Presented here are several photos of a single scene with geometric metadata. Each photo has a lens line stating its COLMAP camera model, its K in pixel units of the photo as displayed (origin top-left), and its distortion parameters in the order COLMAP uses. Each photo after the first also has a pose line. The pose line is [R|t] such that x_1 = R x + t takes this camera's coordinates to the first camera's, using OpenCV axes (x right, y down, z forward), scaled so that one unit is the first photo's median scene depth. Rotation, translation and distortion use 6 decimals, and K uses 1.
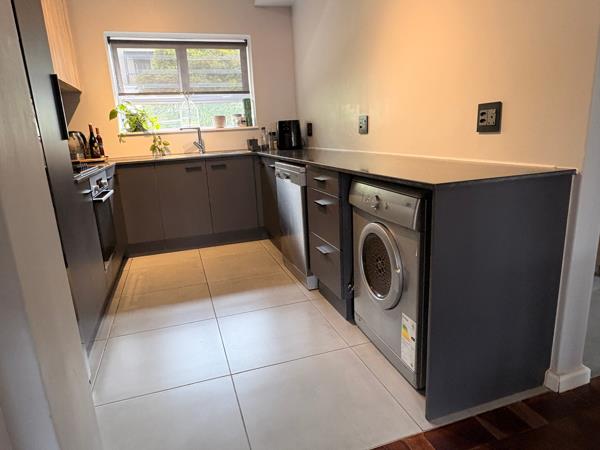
lens RADIAL K [[386.2, 0, 299.7], [0, 386.2, 225.9], [0, 0, 1]] dist [0.002440, 0.000171]
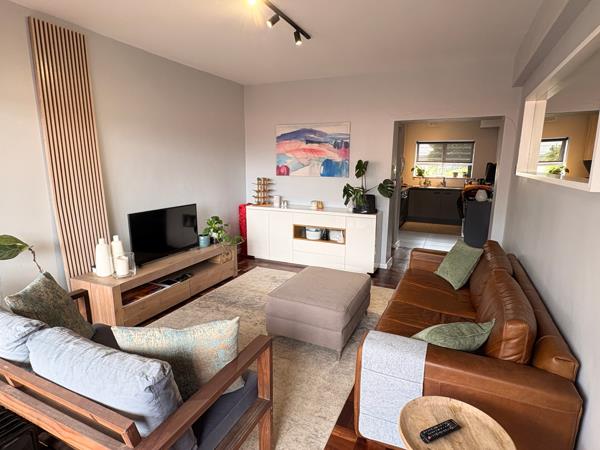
lens RADIAL K [[334.8, 0, 300.4], [0, 334.8, 226.6], [0, 0, 1]] dist [0.006304, 0.000074]
pose [[0.722977, 0.192126, -0.663621, 0.546475], [-0.206406, 0.976751, 0.057912, 0.118851], [0.659318, 0.095106, 0.745824, -1.153443]]
